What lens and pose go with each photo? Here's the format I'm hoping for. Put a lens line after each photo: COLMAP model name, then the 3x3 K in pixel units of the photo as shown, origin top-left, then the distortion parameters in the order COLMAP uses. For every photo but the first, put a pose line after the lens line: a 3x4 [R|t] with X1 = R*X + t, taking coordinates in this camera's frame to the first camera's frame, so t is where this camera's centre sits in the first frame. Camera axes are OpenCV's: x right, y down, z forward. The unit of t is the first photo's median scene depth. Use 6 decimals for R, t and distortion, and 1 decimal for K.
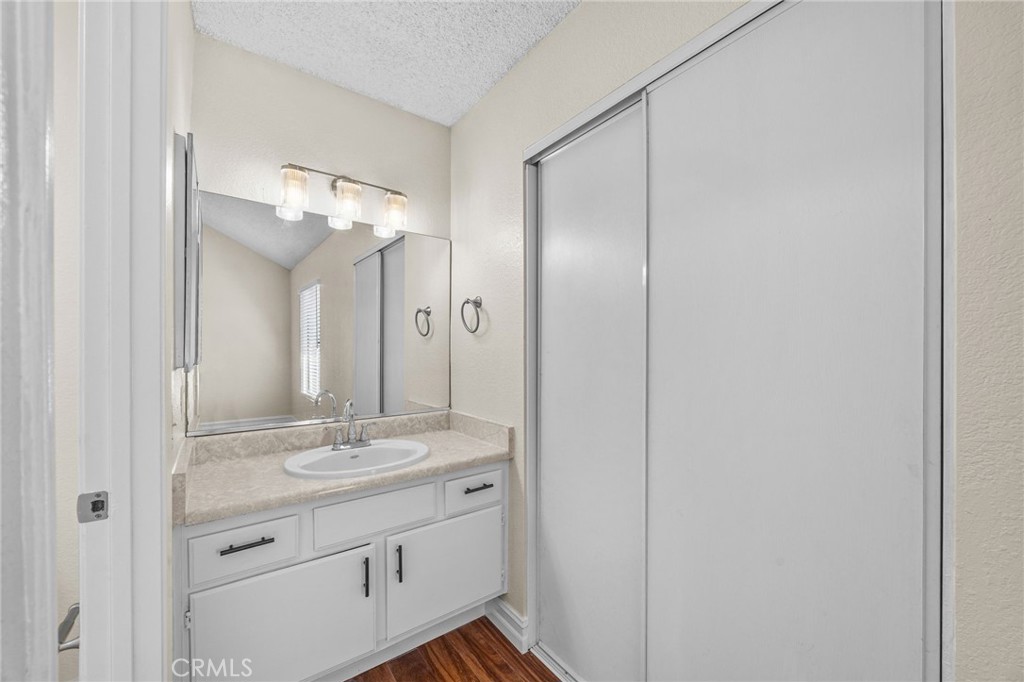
lens RADIAL K [[409.3, 0, 517.9], [0, 409.3, 355.1], [0, 0, 1]] dist [-0.007217, 0.000720]
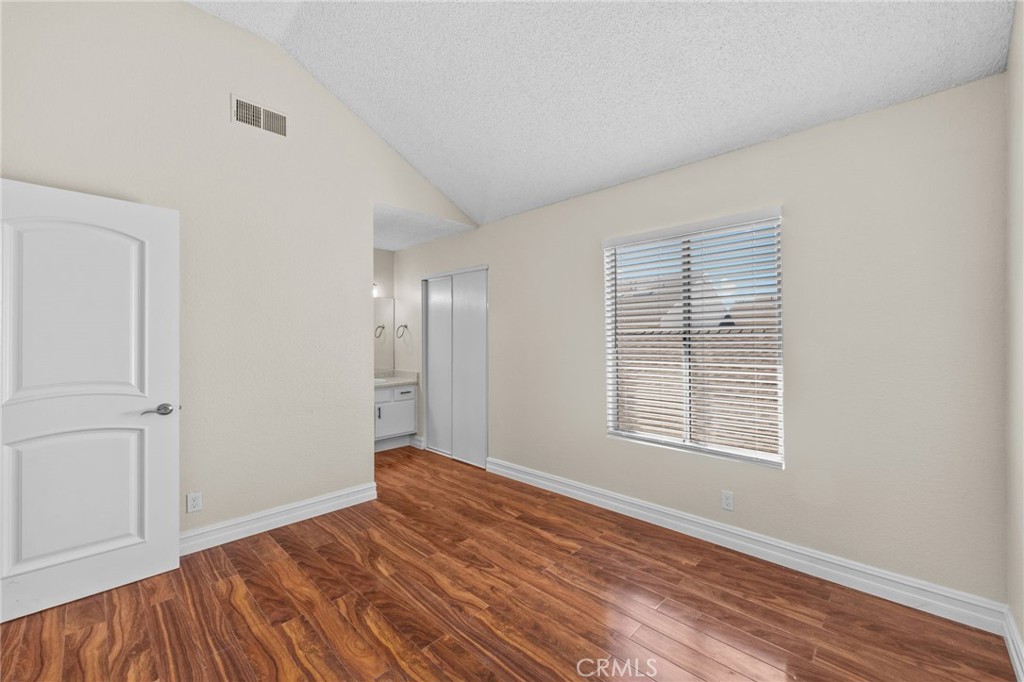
lens RADIAL K [[409.3, 0, 519.3], [0, 409.3, 349.0], [0, 0, 1]] dist [-0.007217, 0.000720]
pose [[0.986676, -0.001393, 0.162689, 0.217865], [-0.000934, 0.999898, 0.014227, -0.027614], [-0.162692, -0.014190, 0.986575, -1.916512]]
